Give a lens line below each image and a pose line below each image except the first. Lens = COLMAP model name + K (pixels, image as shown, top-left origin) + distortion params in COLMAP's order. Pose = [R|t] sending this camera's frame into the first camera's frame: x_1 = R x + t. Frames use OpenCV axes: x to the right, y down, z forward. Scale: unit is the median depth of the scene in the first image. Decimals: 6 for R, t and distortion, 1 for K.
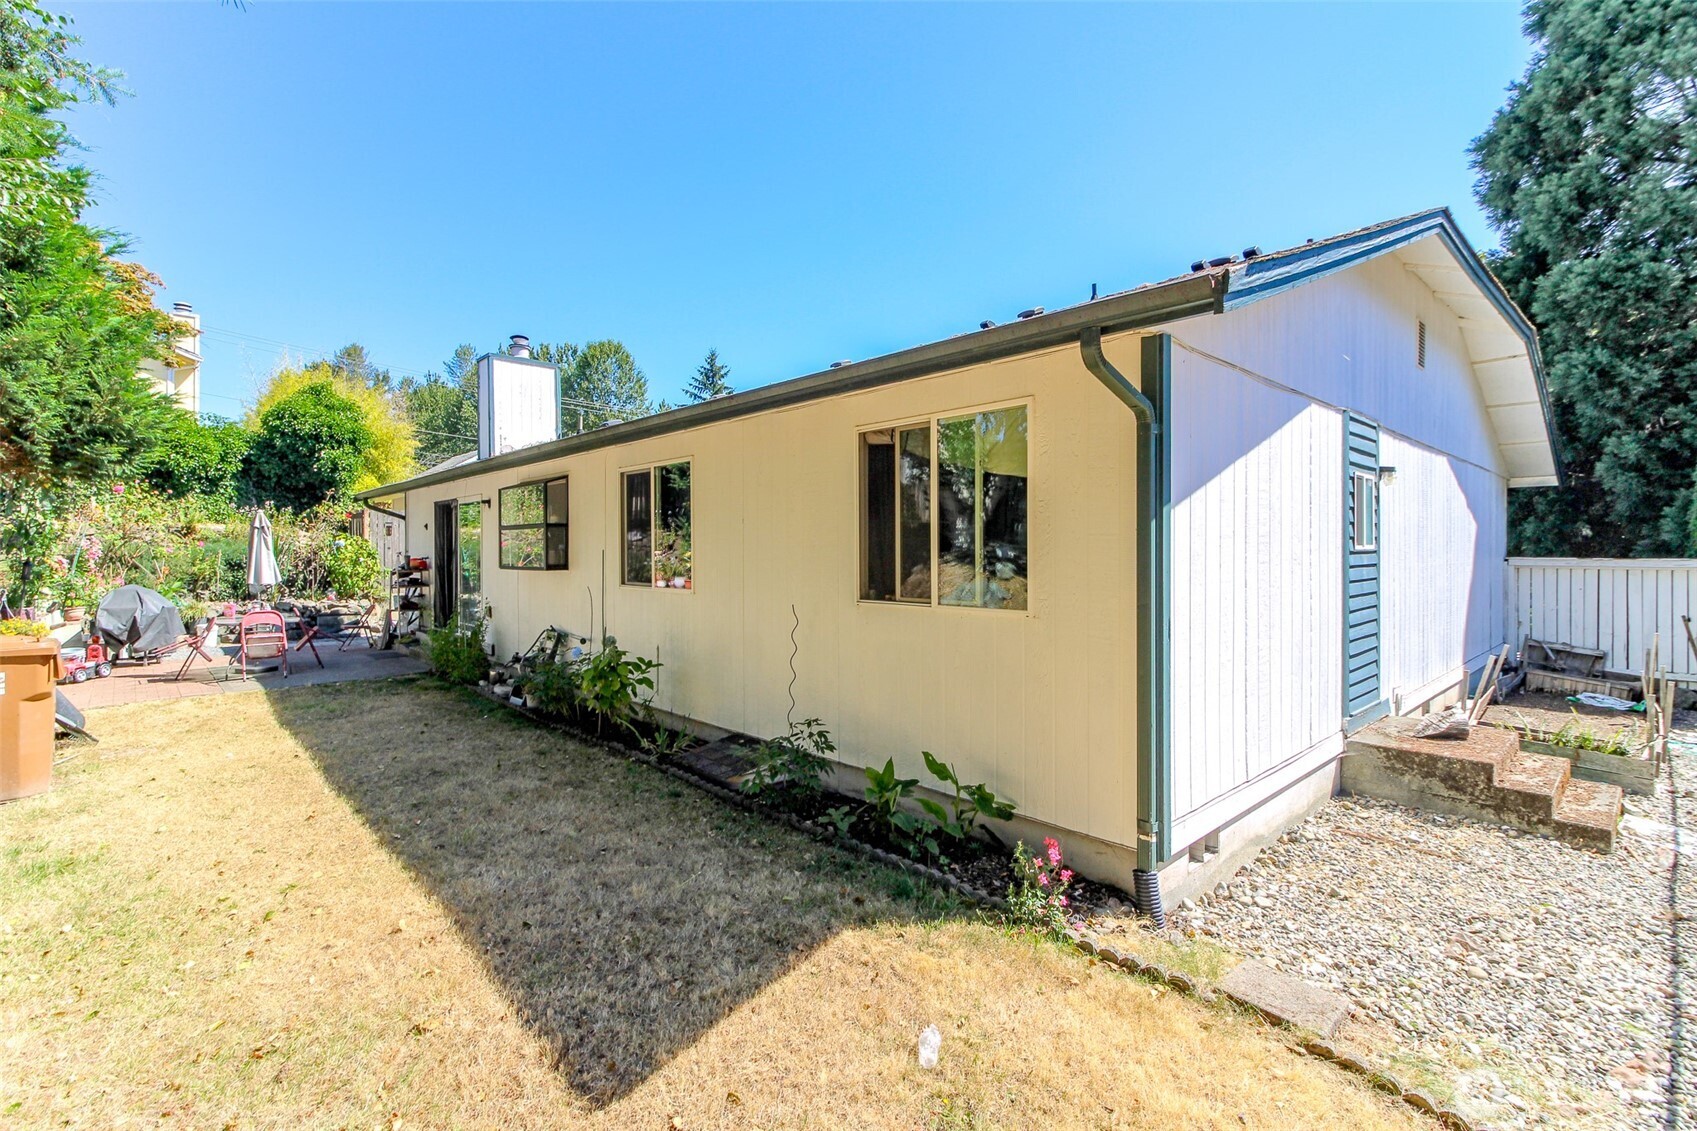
lens RADIAL K [[767.6, 0, 852.3], [0, 767.6, 555.0], [0, 0, 1]] dist [0.000102, -0.000209]
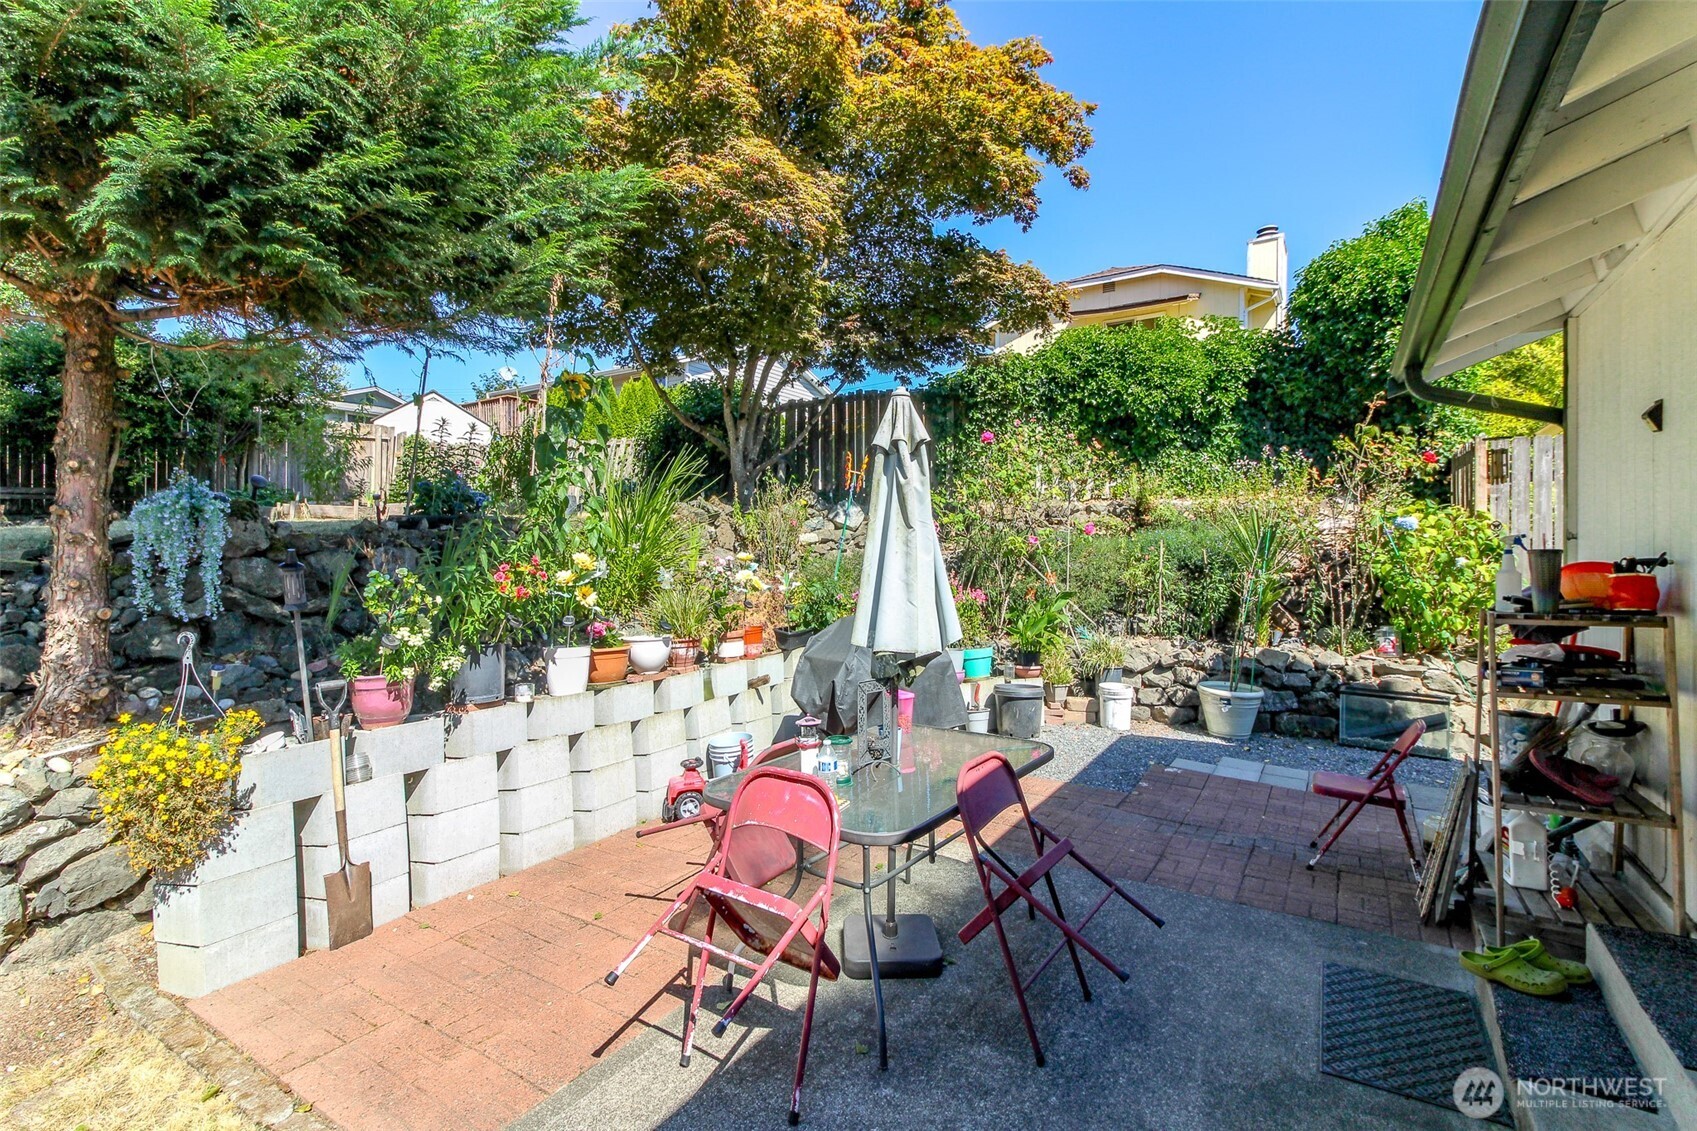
lens RADIAL K [[765.9, 0, 823.8], [0, 765.9, 557.3], [0, 0, 1]] dist [0.000950, 0.000225]
pose [[0.220797, 0.005687, -0.975303, -0.327241], [-0.000779, 0.999984, 0.005654, 0.001568], [0.975319, -0.000488, 0.220798, 0.595649]]
